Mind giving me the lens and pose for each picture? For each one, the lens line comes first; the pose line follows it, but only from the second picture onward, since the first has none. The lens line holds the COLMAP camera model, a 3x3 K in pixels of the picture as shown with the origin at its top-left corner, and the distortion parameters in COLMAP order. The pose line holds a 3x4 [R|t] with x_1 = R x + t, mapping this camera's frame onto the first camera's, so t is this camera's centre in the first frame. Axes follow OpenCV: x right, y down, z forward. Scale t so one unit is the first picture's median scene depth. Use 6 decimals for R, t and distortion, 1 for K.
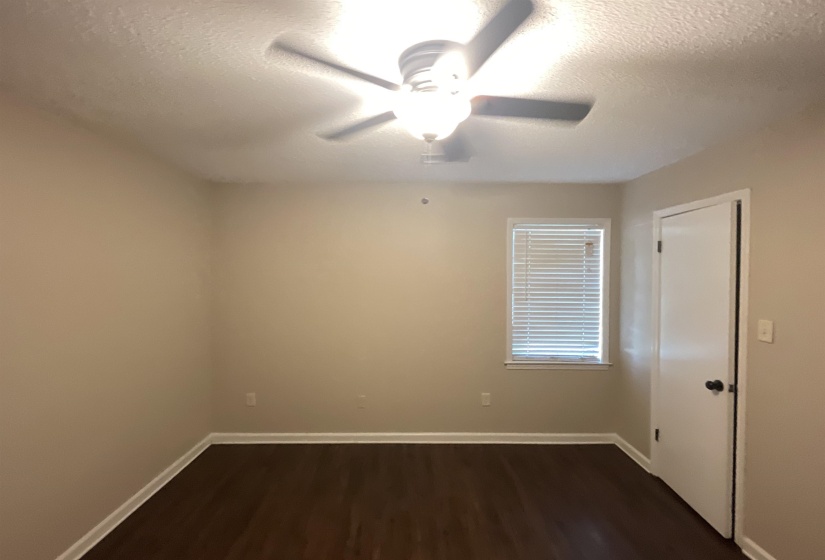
lens RADIAL K [[359.5, 0, 407.2], [0, 359.5, 283.0], [0, 0, 1]] dist [-0.009997, 0.001939]
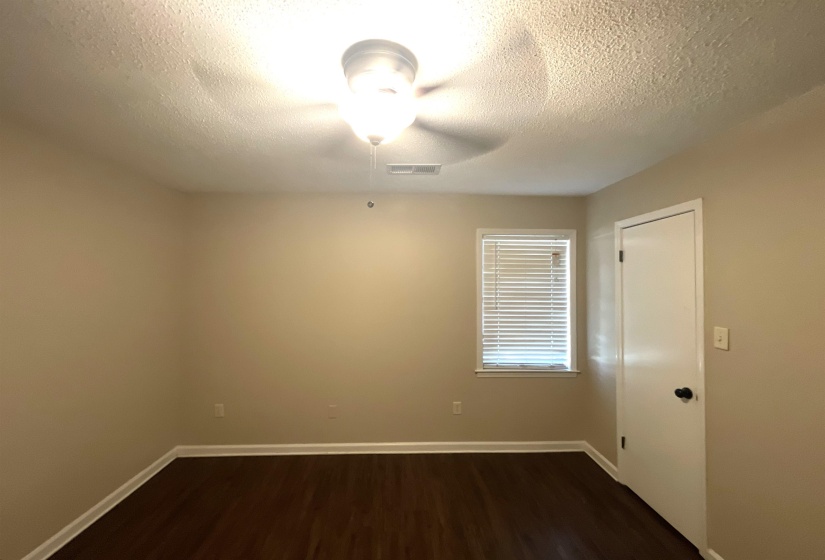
lens RADIAL K [[343.8, 0, 409.0], [0, 343.8, 281.2], [0, 0, 1]] dist [0.002163, -0.000381]
pose [[0.999393, 0.002625, 0.034750, 0.051573], [-0.001303, 0.999276, -0.038011, 0.006914], [-0.034824, 0.037943, 0.998673, 0.030351]]
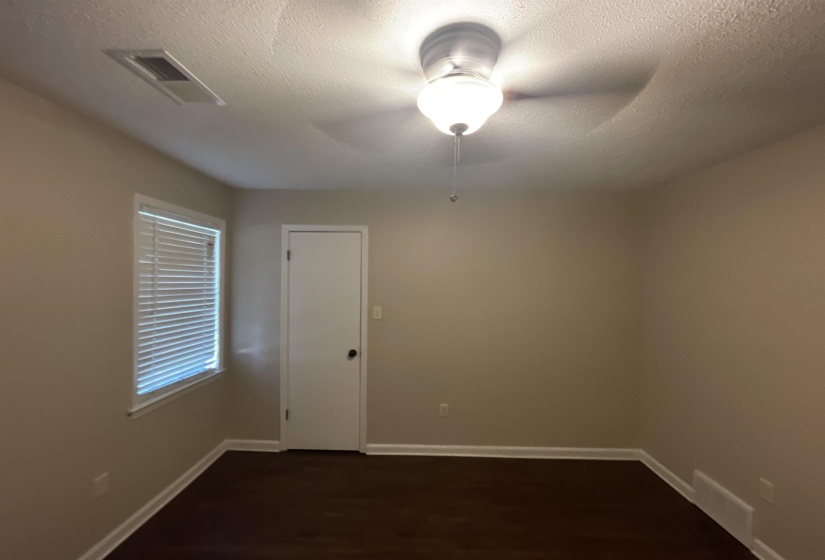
lens RADIAL K [[343.8, 0, 411.5], [0, 343.8, 281.7], [0, 0, 1]] dist [0.002163, -0.000381]
pose [[0.004791, -0.007241, 0.999962, -0.364163], [0.015738, 0.999850, 0.007165, -0.012964], [-0.999865, 0.015703, 0.004904, 0.490160]]
